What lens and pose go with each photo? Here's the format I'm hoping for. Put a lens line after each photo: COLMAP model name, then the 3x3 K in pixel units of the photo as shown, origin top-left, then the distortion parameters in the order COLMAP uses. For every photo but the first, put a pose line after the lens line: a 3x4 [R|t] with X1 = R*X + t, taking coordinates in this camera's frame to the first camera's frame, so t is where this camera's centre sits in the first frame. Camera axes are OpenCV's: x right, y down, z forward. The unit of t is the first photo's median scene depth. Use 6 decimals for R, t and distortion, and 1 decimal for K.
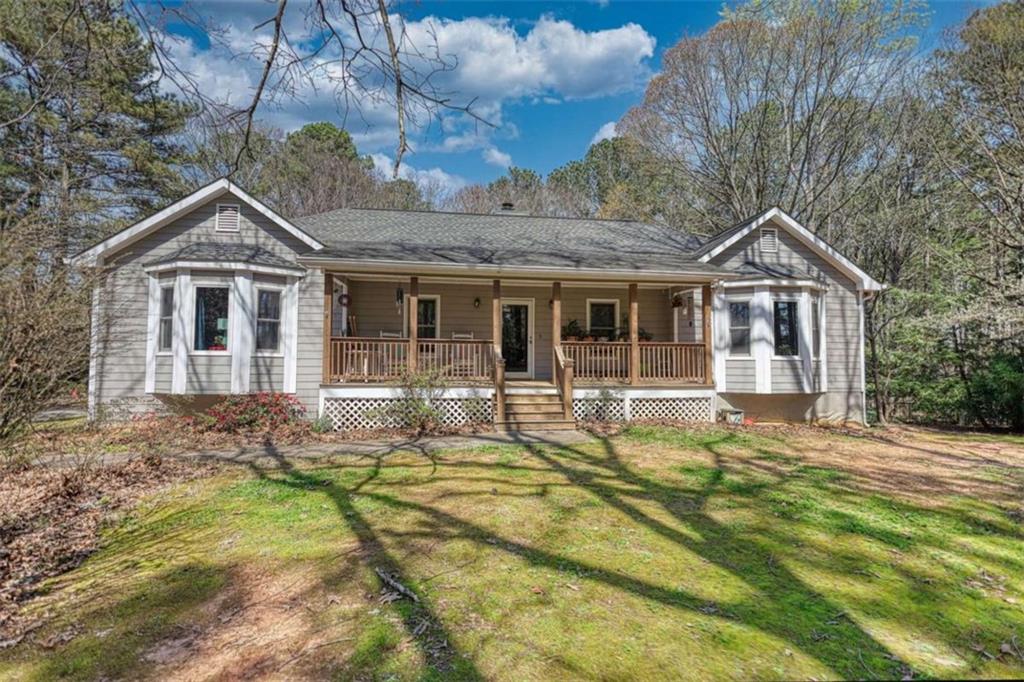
lens RADIAL K [[477.8, 0, 511.5], [0, 477.8, 340.5], [0, 0, 1]] dist [0.000181, 0.000164]
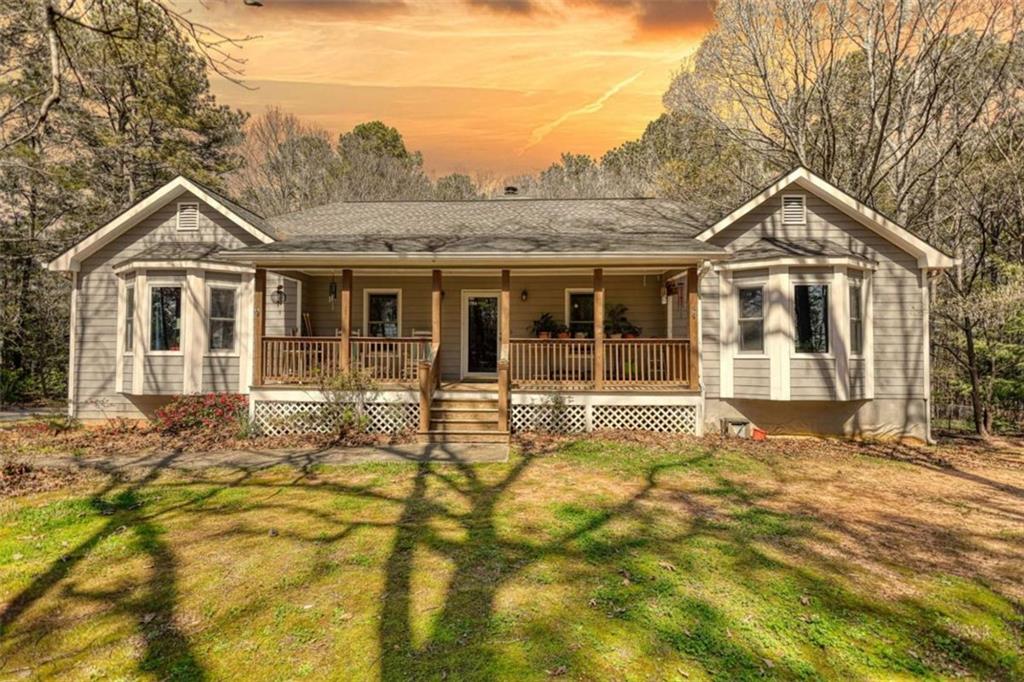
lens RADIAL K [[477.8, 0, 512.3], [0, 477.8, 341.2], [0, 0, 1]] dist [0.000181, 0.000164]
pose [[0.984914, -0.007749, -0.172871, 0.237167], [0.010426, 0.999839, 0.014583, -0.005393], [0.172730, -0.016165, 0.984837, 0.137953]]
